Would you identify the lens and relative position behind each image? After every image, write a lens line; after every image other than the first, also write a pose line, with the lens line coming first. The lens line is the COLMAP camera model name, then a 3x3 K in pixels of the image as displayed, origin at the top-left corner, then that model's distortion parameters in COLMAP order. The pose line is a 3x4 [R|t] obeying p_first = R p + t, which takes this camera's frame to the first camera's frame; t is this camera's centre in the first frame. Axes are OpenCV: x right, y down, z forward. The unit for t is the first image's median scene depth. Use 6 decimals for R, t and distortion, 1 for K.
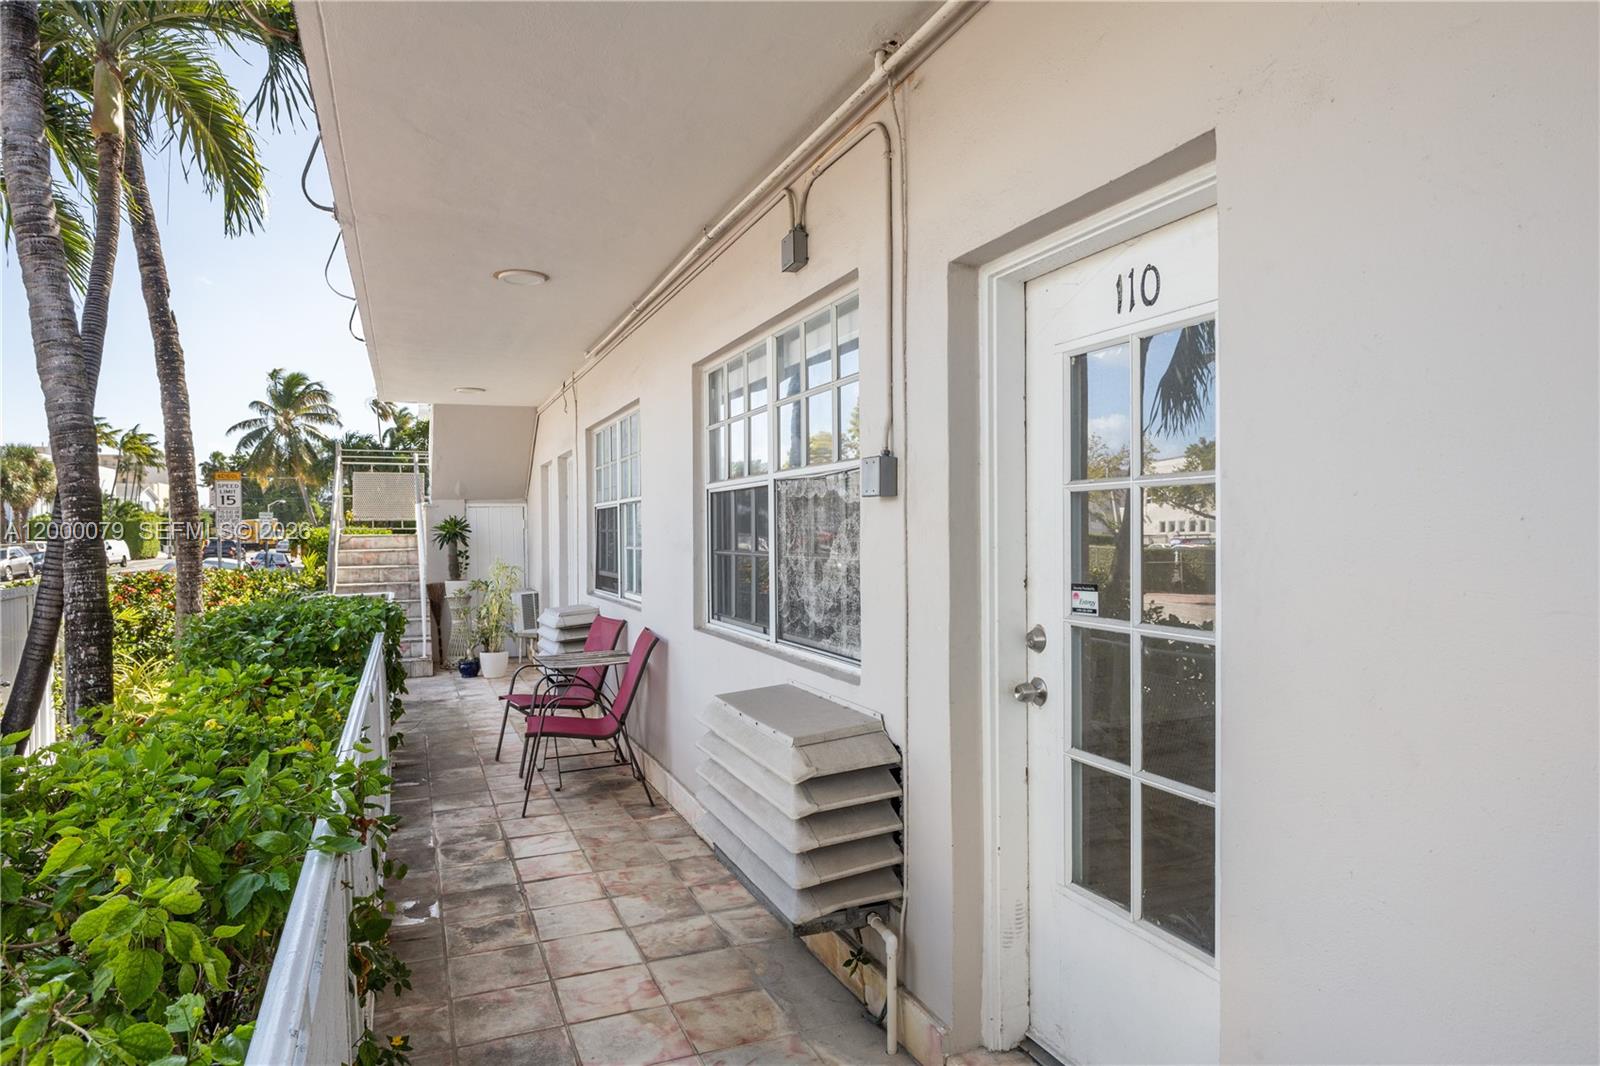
lens RADIAL K [[997.3, 0, 802.3], [0, 997.3, 539.9], [0, 0, 1]] dist [-0.006265, -0.000694]
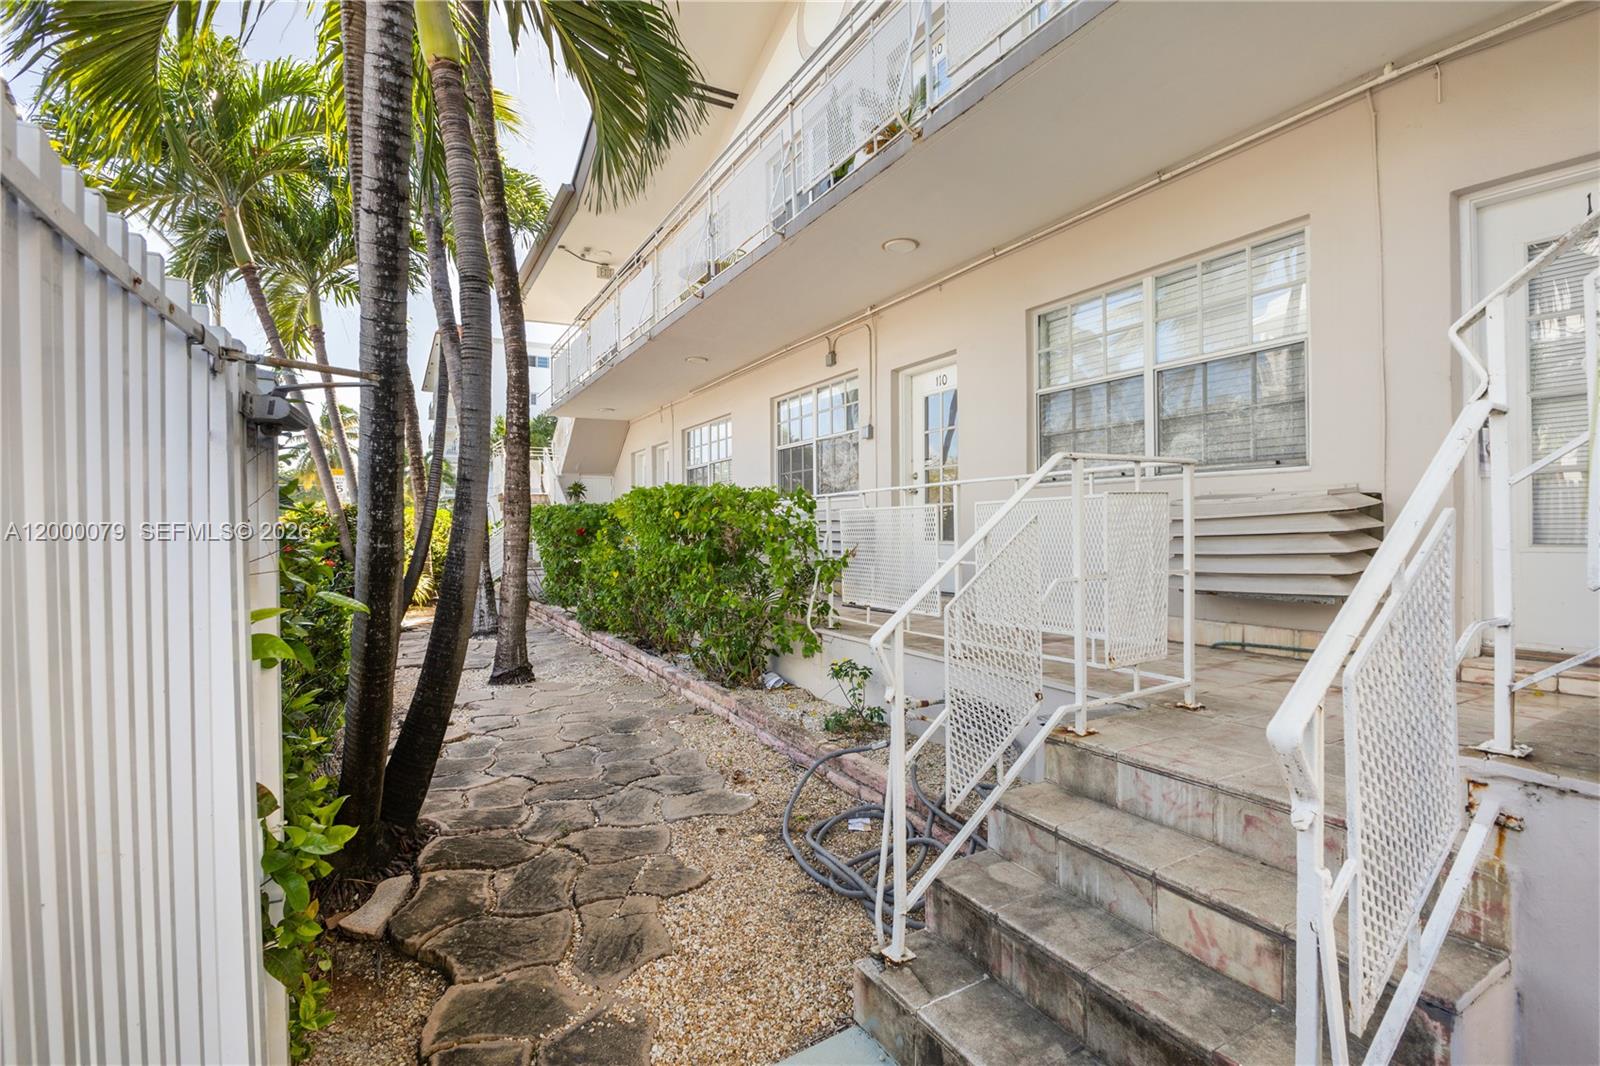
lens RADIAL K [[750.1, 0, 801.2], [0, 750.1, 525.5], [0, 0, 1]] dist [0.000468, 0.000016]
pose [[0.994461, 0.002233, 0.105084, -0.352771], [-0.001193, 0.999950, -0.009963, 0.236527], [-0.105101, 0.009783, 0.994413, -1.267567]]
